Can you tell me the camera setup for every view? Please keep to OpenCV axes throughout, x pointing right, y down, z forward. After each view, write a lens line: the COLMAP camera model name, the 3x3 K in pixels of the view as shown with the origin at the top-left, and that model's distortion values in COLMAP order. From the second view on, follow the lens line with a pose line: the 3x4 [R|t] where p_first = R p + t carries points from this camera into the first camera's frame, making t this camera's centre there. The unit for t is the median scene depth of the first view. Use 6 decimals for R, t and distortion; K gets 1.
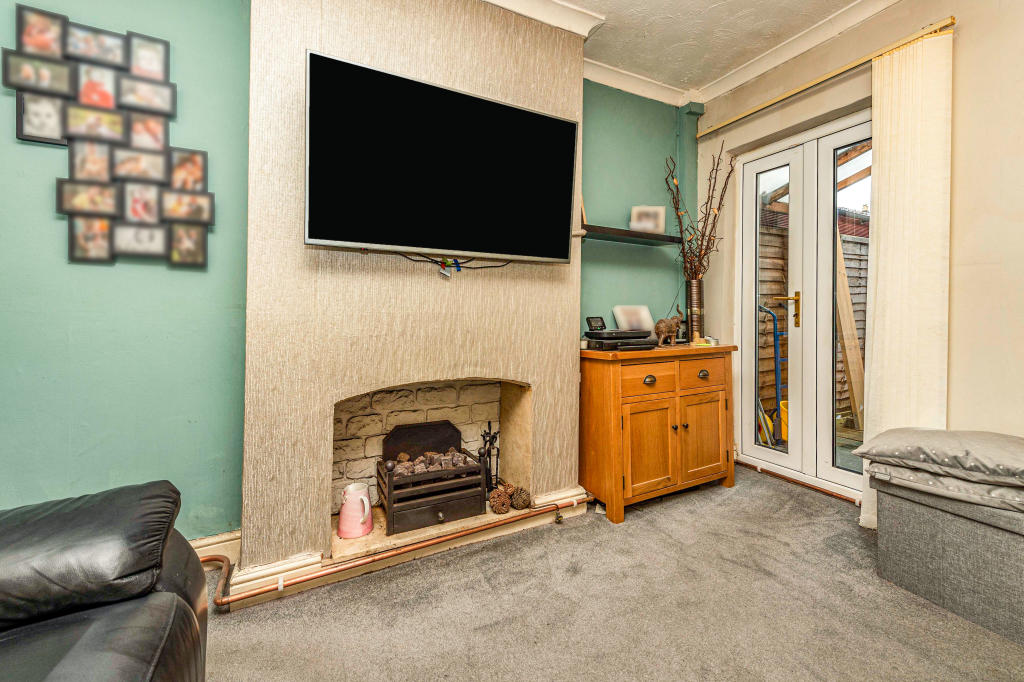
lens RADIAL K [[415.5, 0, 517.5], [0, 415.5, 315.2], [0, 0, 1]] dist [0.005203, -0.002895]
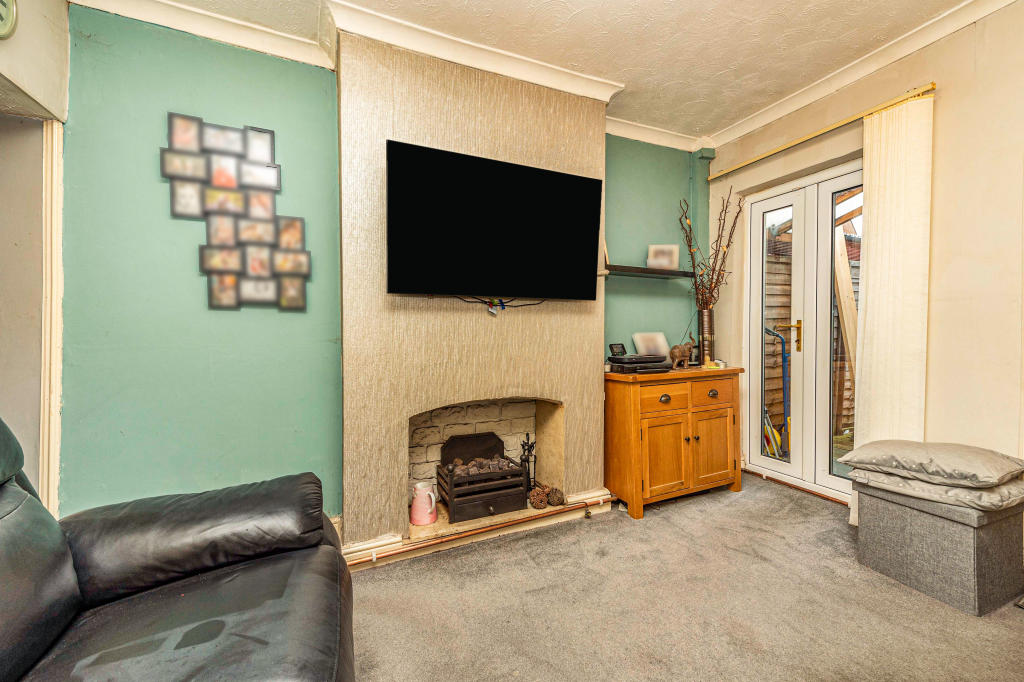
lens RADIAL K [[415.5, 0, 510.3], [0, 415.5, 334.9], [0, 0, 1]] dist [0.005203, -0.002895]
pose [[0.998232, -0.008656, -0.058803, -0.053270], [0.009411, 0.999877, 0.012578, -0.048456], [0.058687, -0.013109, 0.998190, -0.221096]]
